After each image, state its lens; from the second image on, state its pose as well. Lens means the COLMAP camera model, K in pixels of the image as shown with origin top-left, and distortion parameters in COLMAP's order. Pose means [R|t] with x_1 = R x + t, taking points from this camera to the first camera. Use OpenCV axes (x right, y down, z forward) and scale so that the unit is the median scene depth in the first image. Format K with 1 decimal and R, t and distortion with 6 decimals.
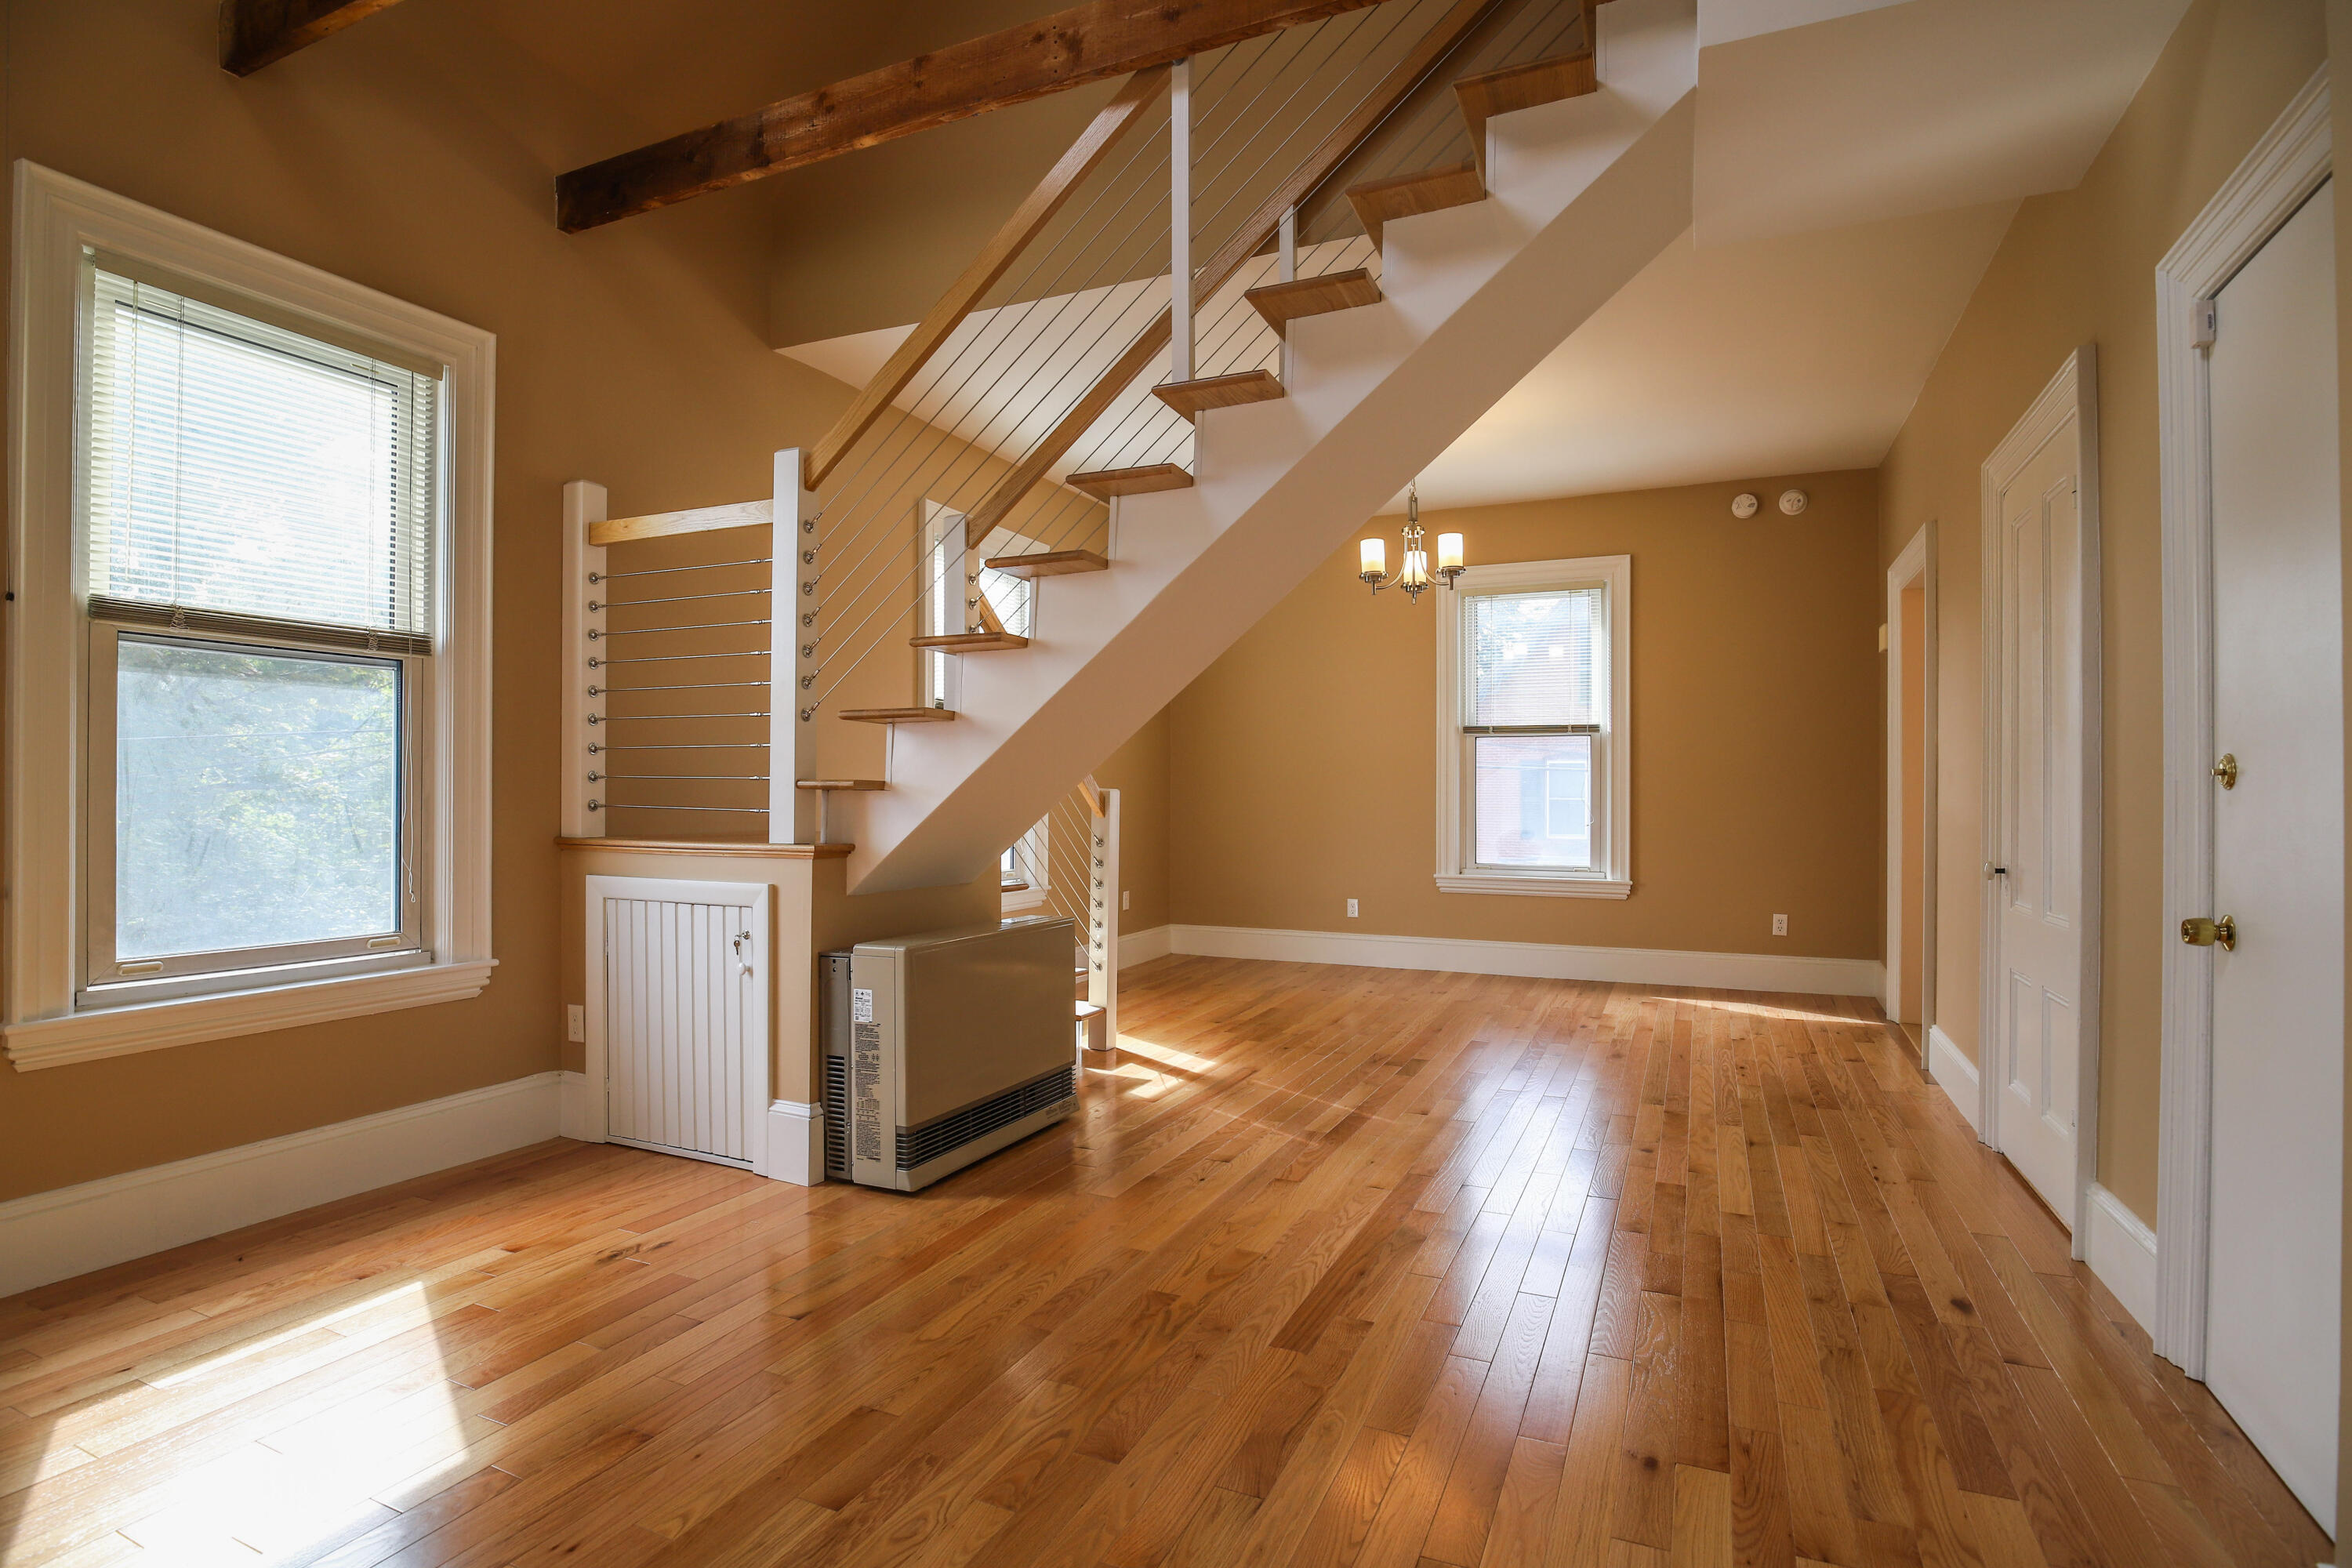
lens RADIAL K [[1166.9, 0, 1173.3], [0, 1166.9, 791.6], [0, 0, 1]] dist [-0.014812, -0.010551]
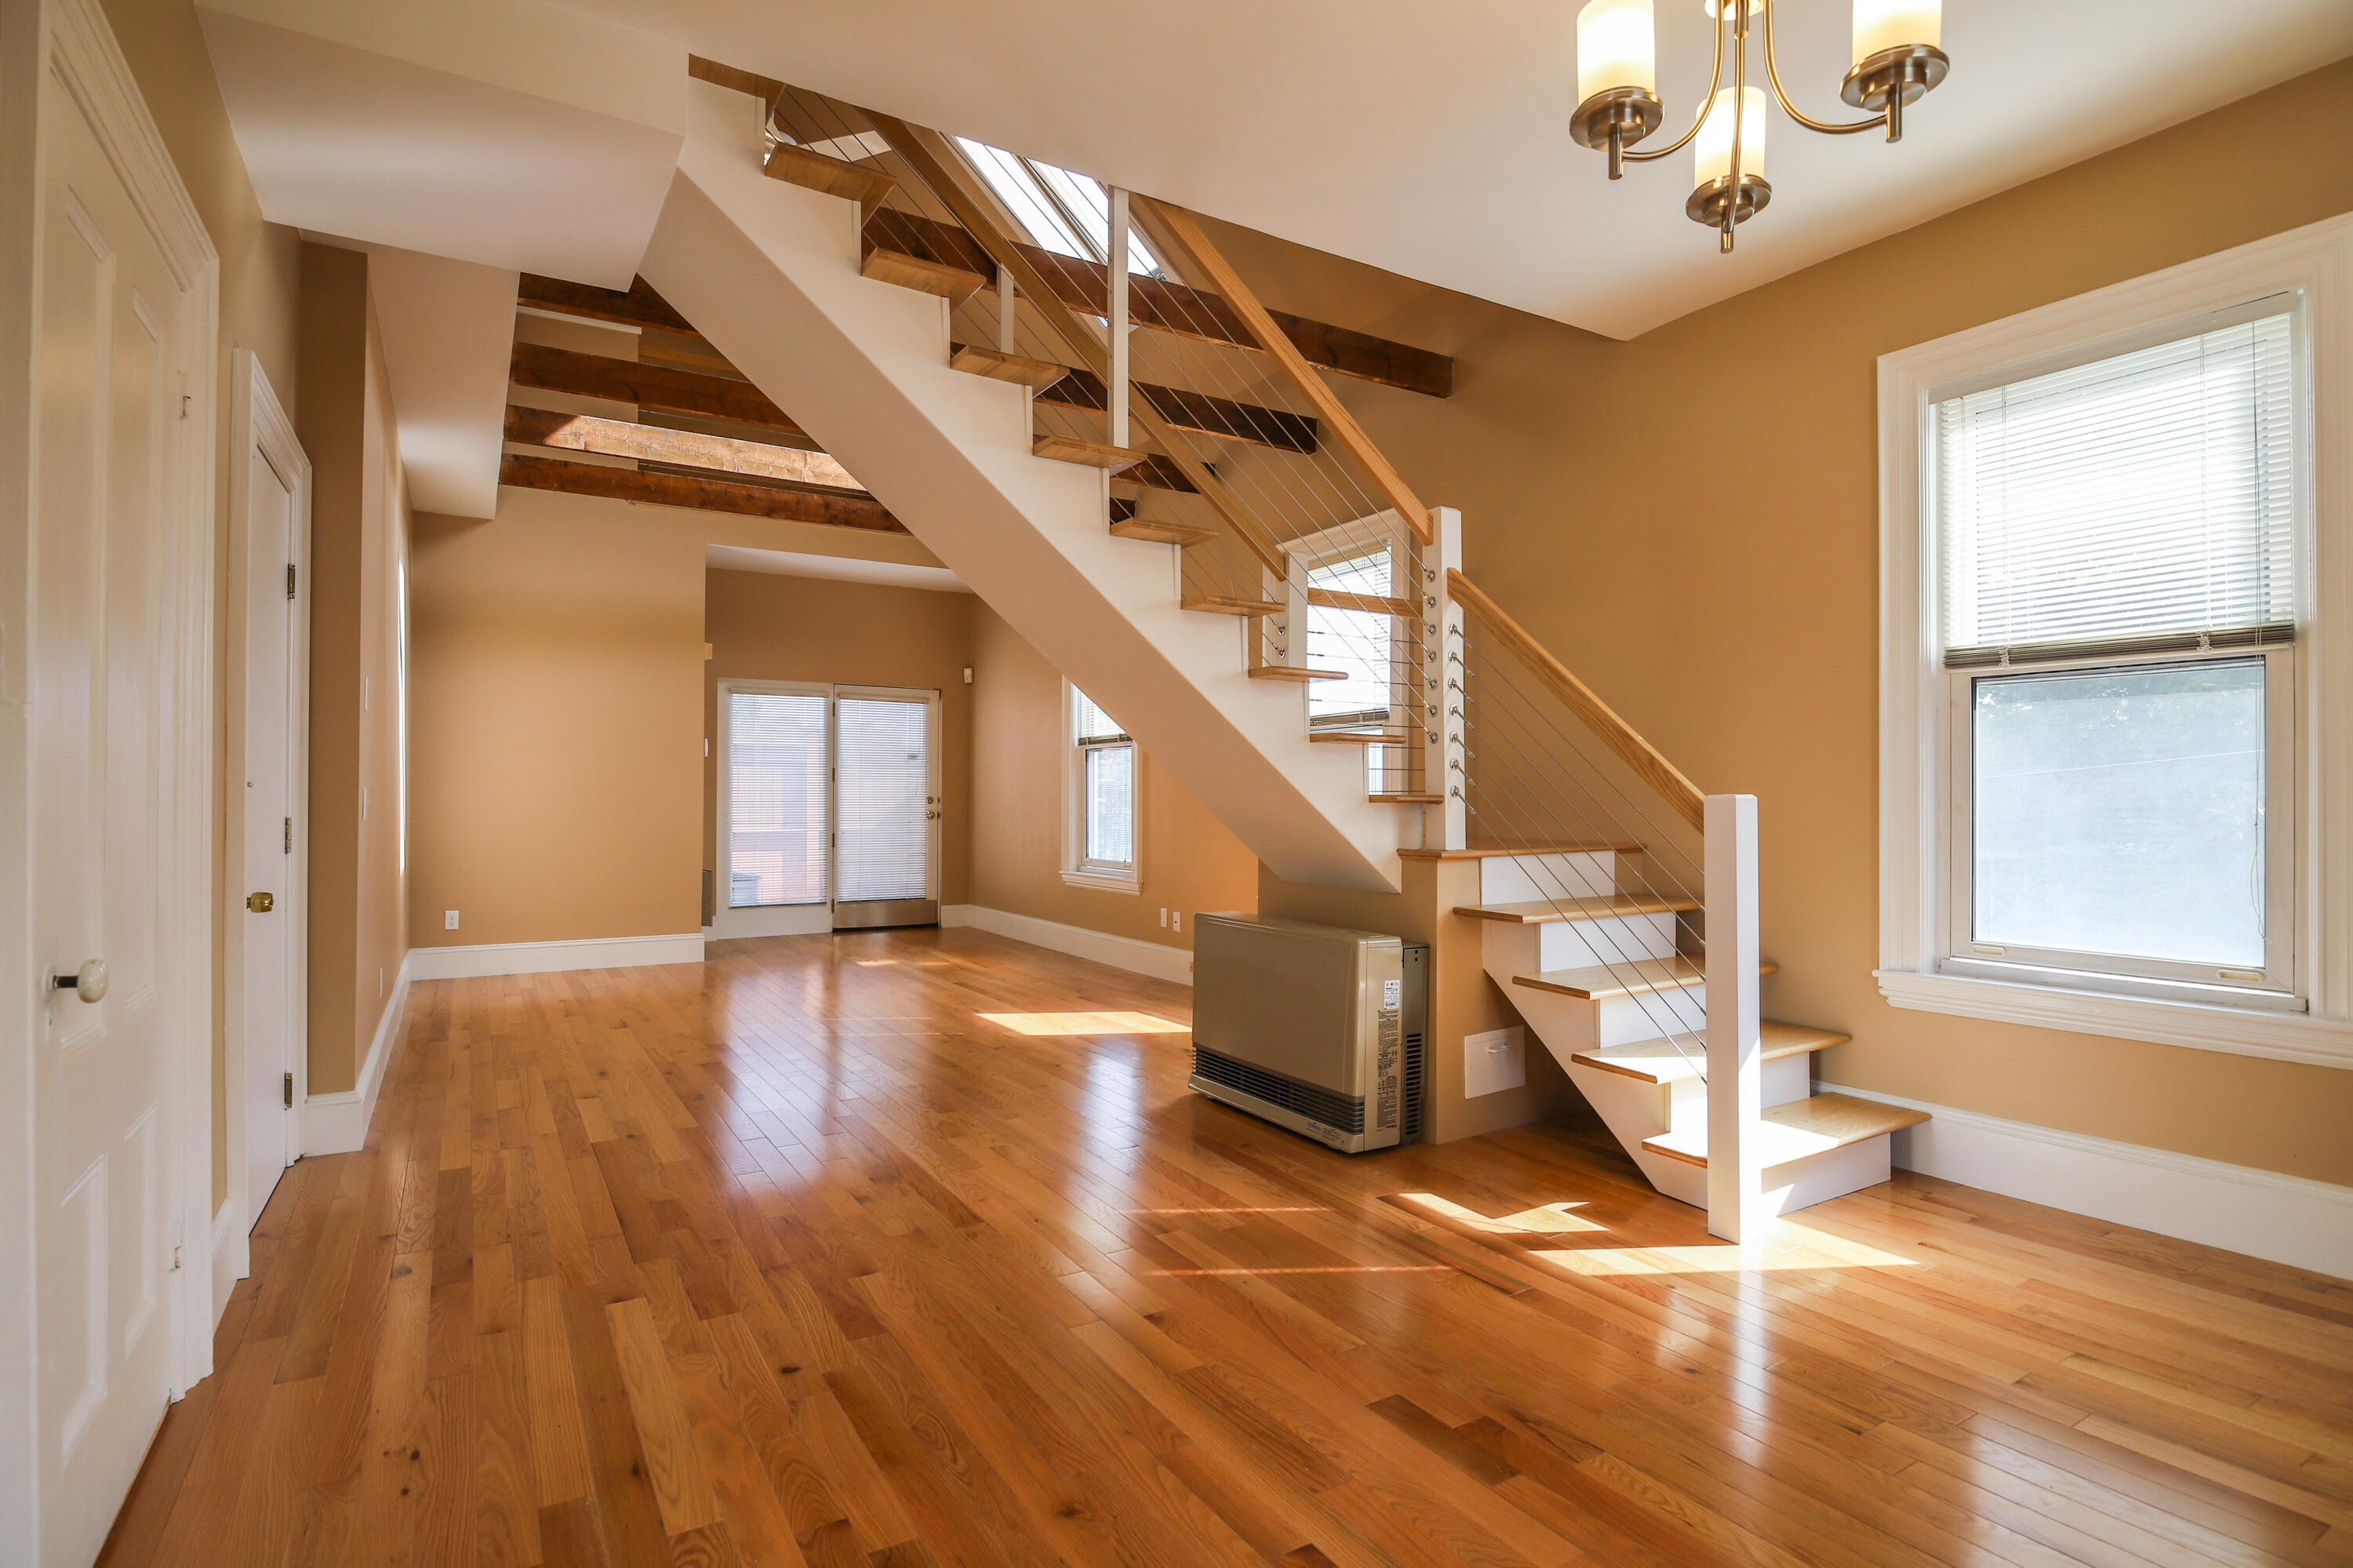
lens RADIAL K [[1167.5, 0, 1173.8], [0, 1167.5, 791.6], [0, 0, 1]] dist [-0.014812, -0.010551]
pose [[-0.565351, -0.009507, -0.824796, 0.881626], [0.000423, 0.999930, -0.011816, 0.005408], [0.824851, -0.007029, -0.565307, 1.662975]]
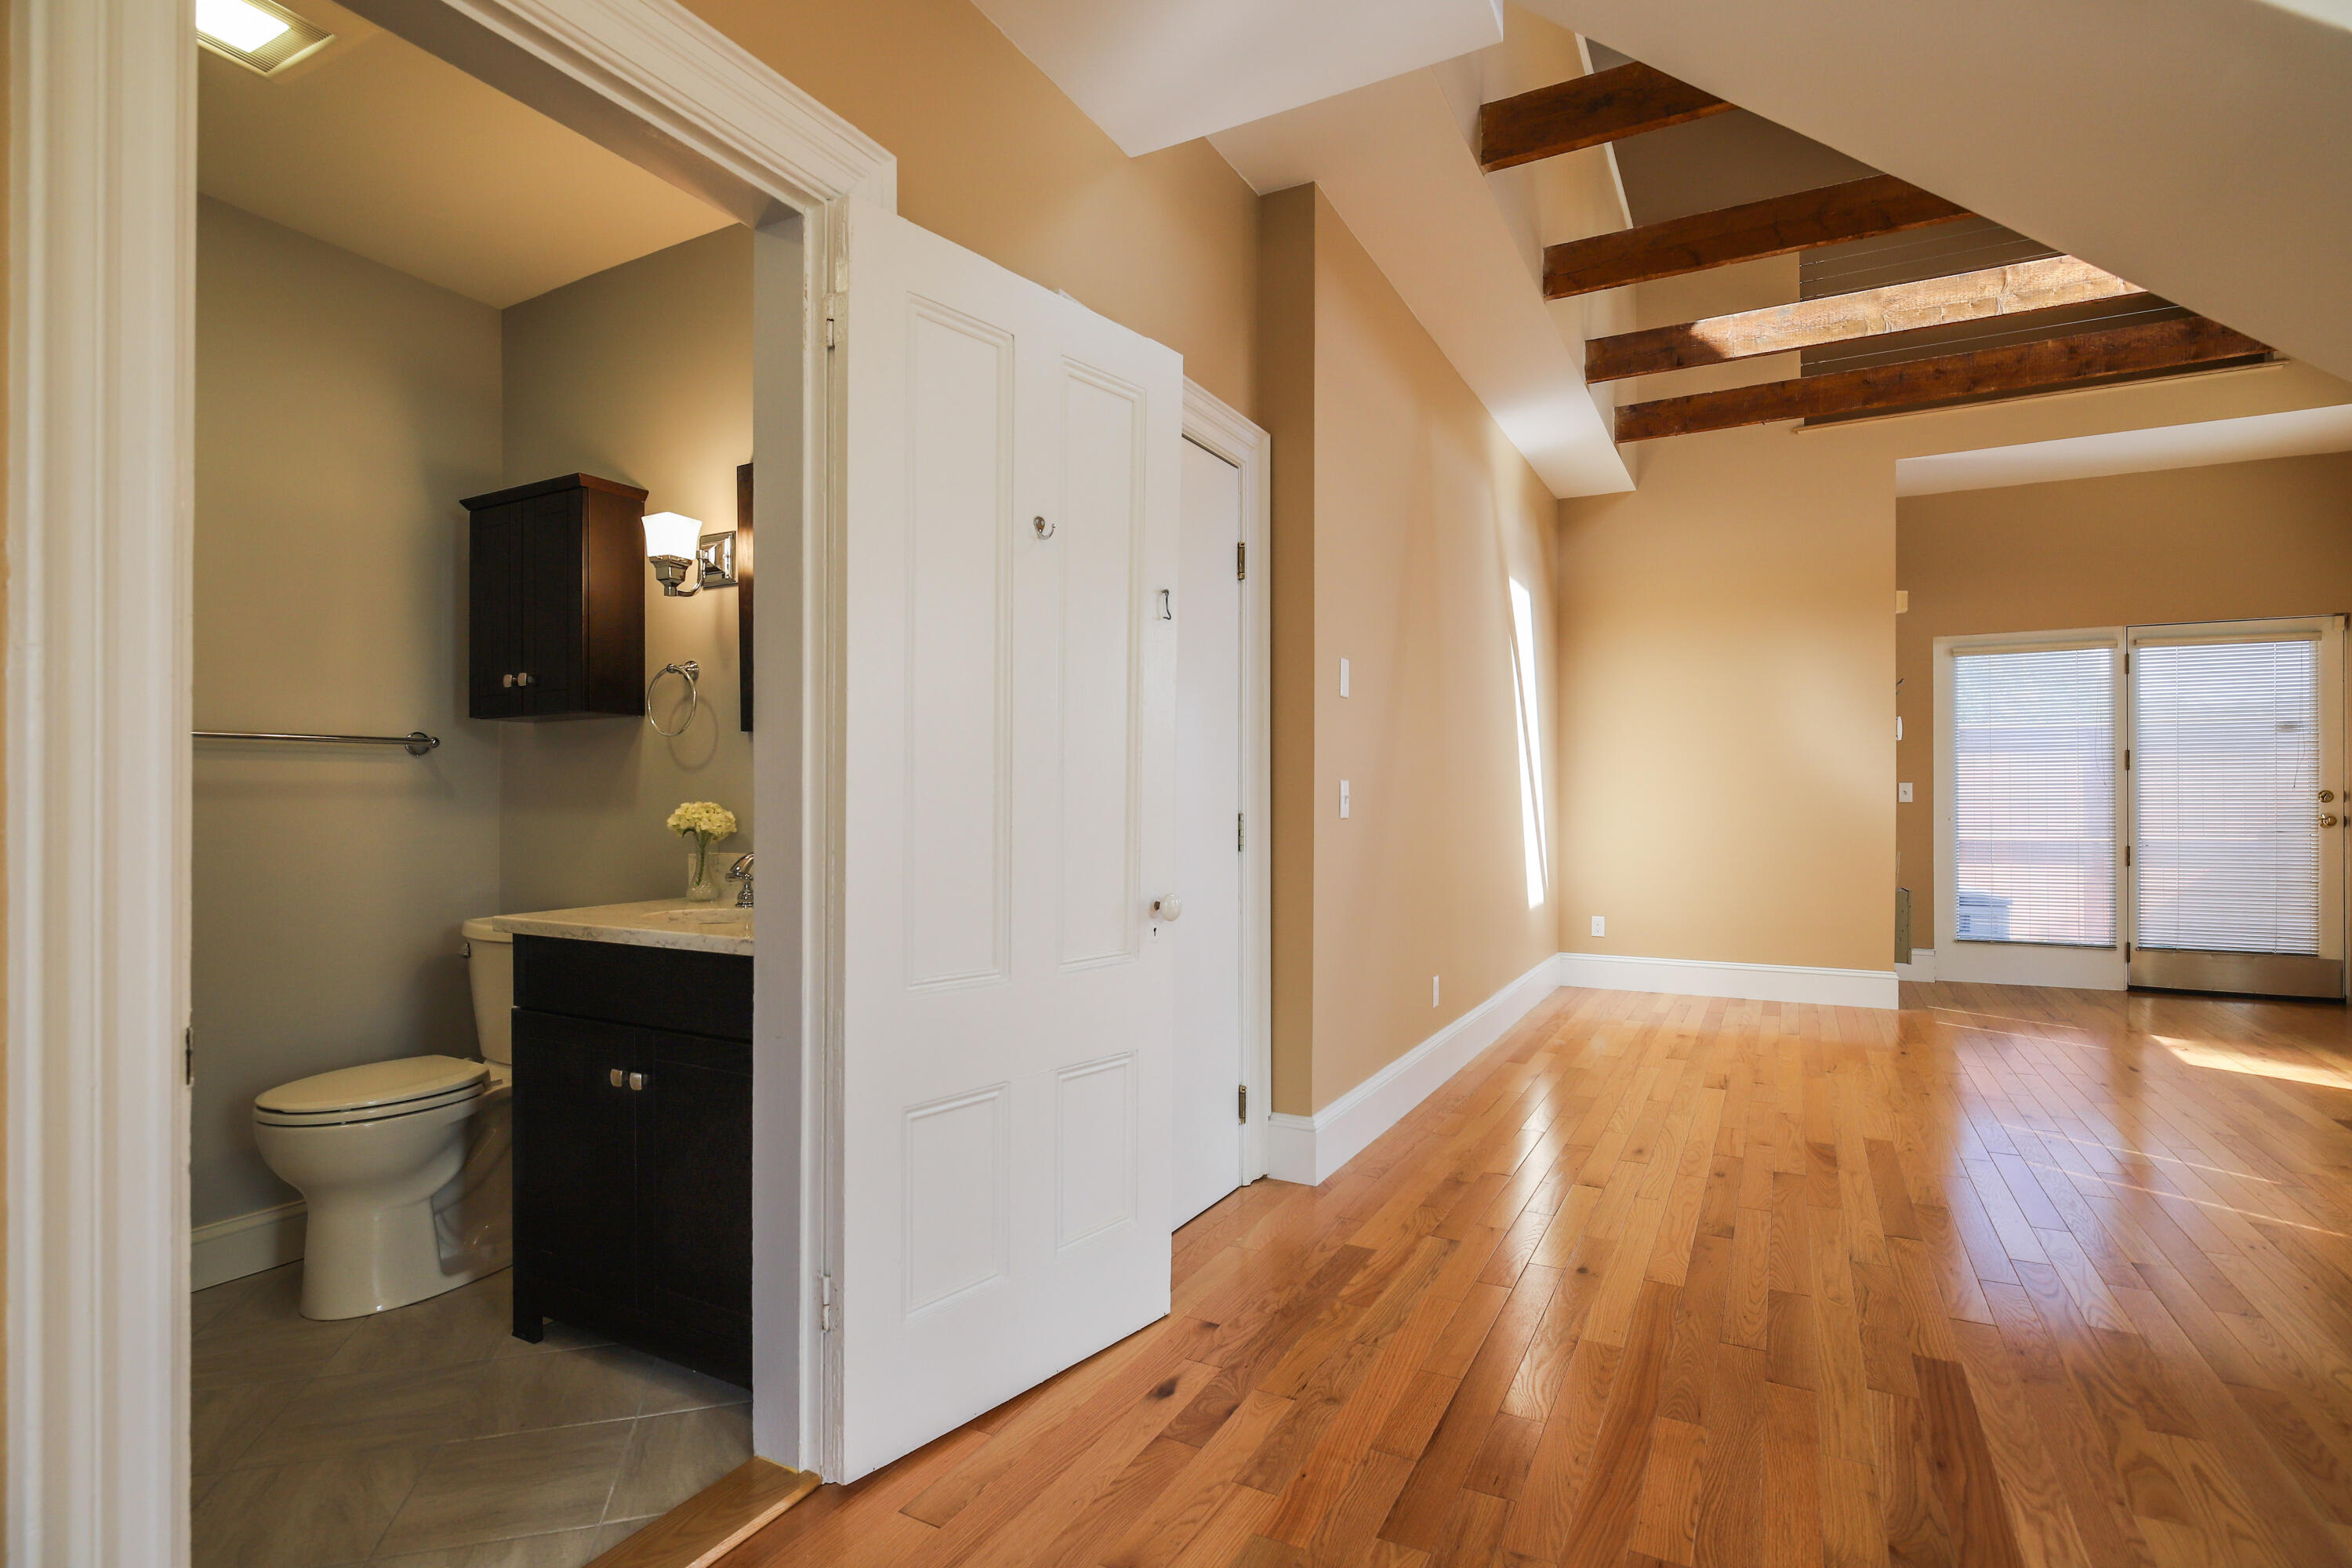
lens RADIAL K [[1145.4, 0, 1165.5], [0, 1145.4, 797.6], [0, 0, 1]] dist [0.005220, -0.015679]
pose [[-0.997164, -0.000877, 0.075259, 0.464981], [-0.001527, 0.999962, -0.008584, 0.011963], [-0.075249, -0.008674, -0.997127, 1.385272]]
